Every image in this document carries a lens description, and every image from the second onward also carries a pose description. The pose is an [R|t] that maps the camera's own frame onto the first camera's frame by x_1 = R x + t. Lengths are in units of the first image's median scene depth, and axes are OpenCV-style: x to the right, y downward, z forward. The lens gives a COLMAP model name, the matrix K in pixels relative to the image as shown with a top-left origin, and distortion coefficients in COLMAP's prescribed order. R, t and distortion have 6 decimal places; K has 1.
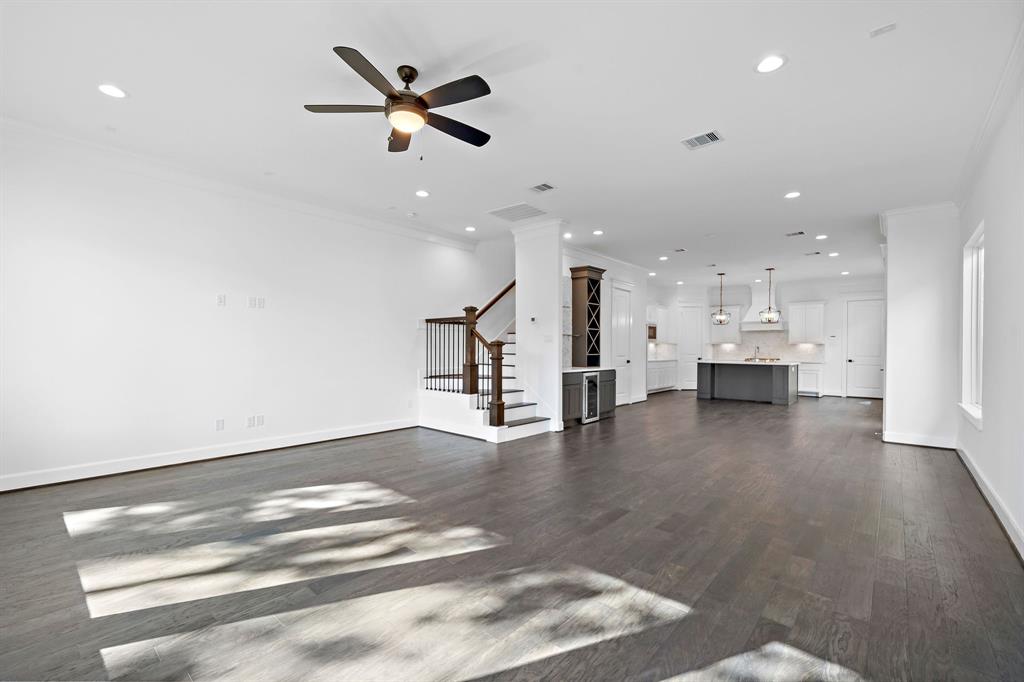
lens RADIAL K [[433.2, 0, 512.3], [0, 433.2, 349.7], [0, 0, 1]] dist [0.000485, 0.000155]
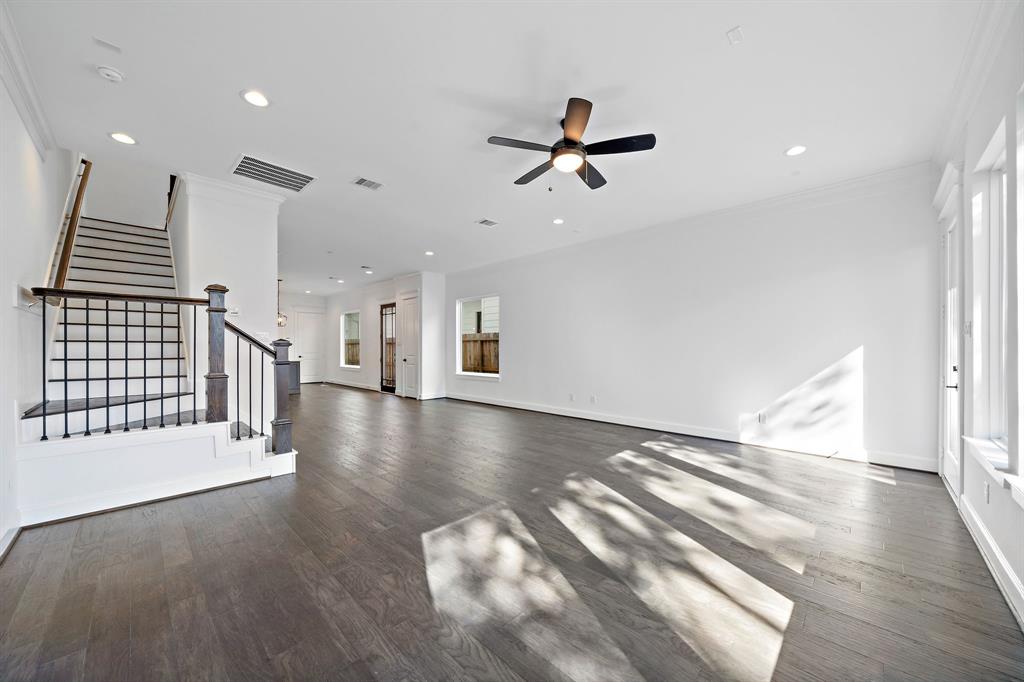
lens RADIAL K [[370.8, 0, 498.2], [0, 370.8, 347.7], [0, 0, 1]] dist [-0.001065, -0.000075]
pose [[0.064978, -0.006198, 0.997867, -0.495602], [0.003887, 0.999975, 0.005958, -0.006954], [-0.997879, 0.003491, 0.065000, 0.442256]]
